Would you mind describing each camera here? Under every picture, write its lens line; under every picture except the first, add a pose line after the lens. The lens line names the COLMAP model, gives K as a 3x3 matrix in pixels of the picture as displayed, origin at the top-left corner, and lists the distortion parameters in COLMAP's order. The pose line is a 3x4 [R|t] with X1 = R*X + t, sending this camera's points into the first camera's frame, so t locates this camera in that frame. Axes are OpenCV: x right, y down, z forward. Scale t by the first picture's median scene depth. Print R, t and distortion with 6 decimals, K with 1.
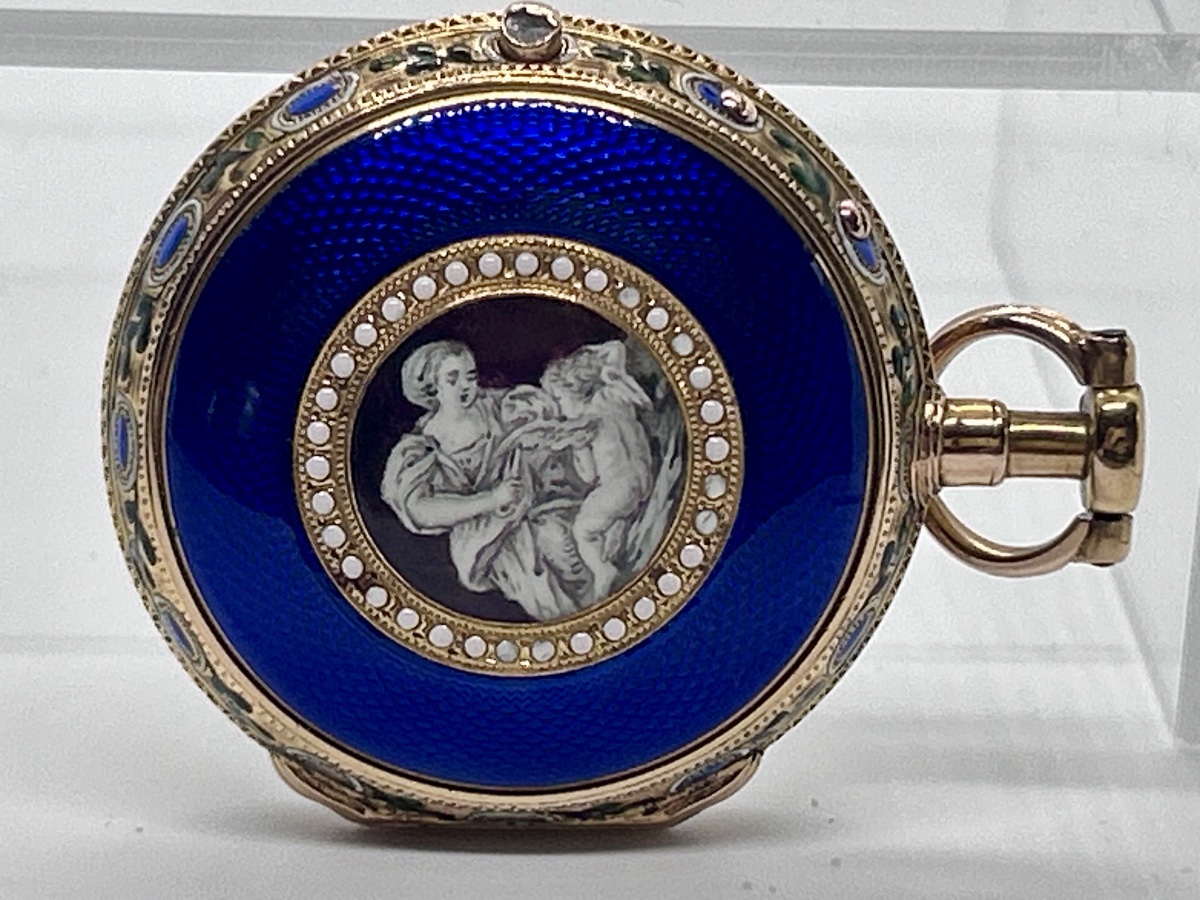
lens RADIAL K [[4818.8, 0, 612.9], [0, 4818.8, 450.1], [0, 0, 1]] dist [0.212514, 0.000000]
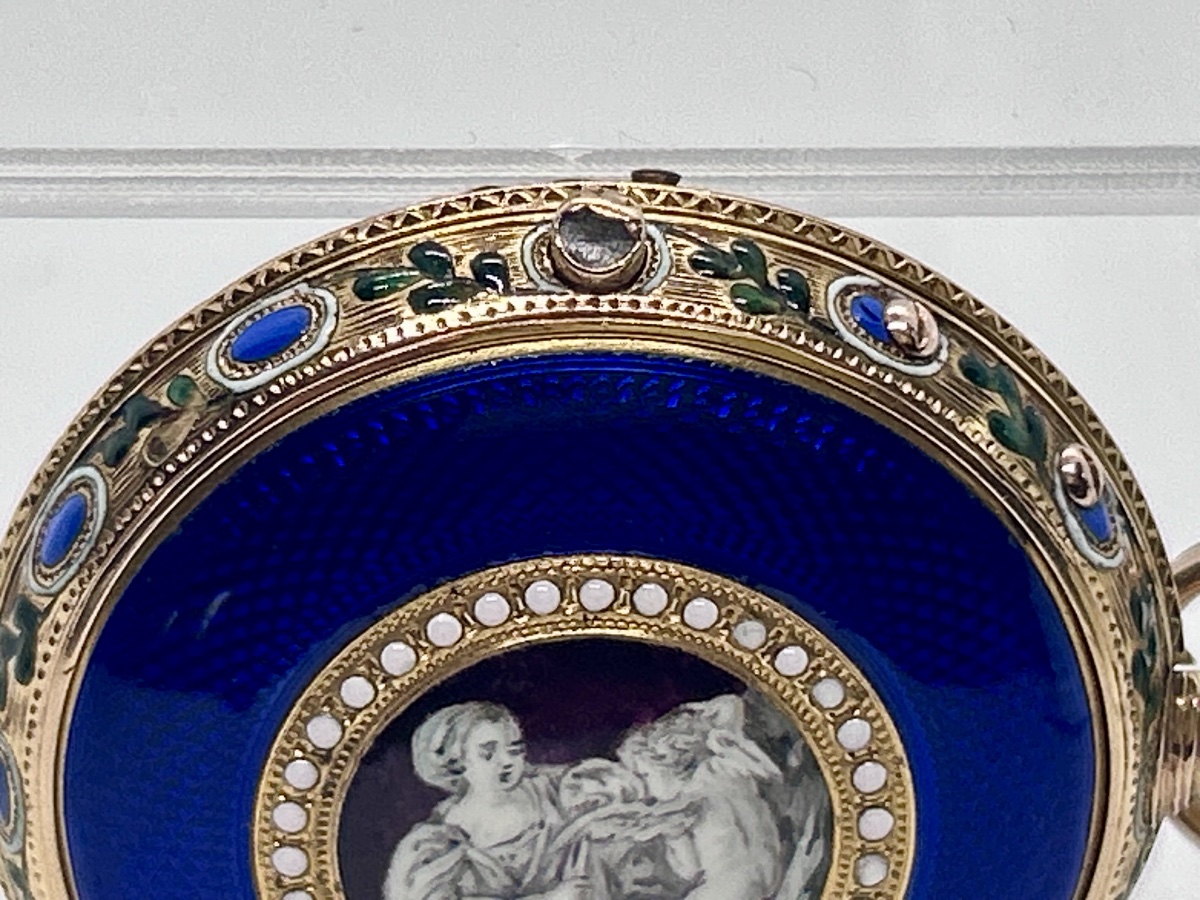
lens RADIAL K [[4818.8, 0, 596.1], [0, 4818.8, 453.2], [0, 0, 1]] dist [0.212514, 0.000000]
pose [[0.999861, -0.011399, 0.012151, -0.025567], [0.007176, 0.952835, 0.303405, -0.256885], [-0.015036, -0.303275, 0.952784, 0.366169]]
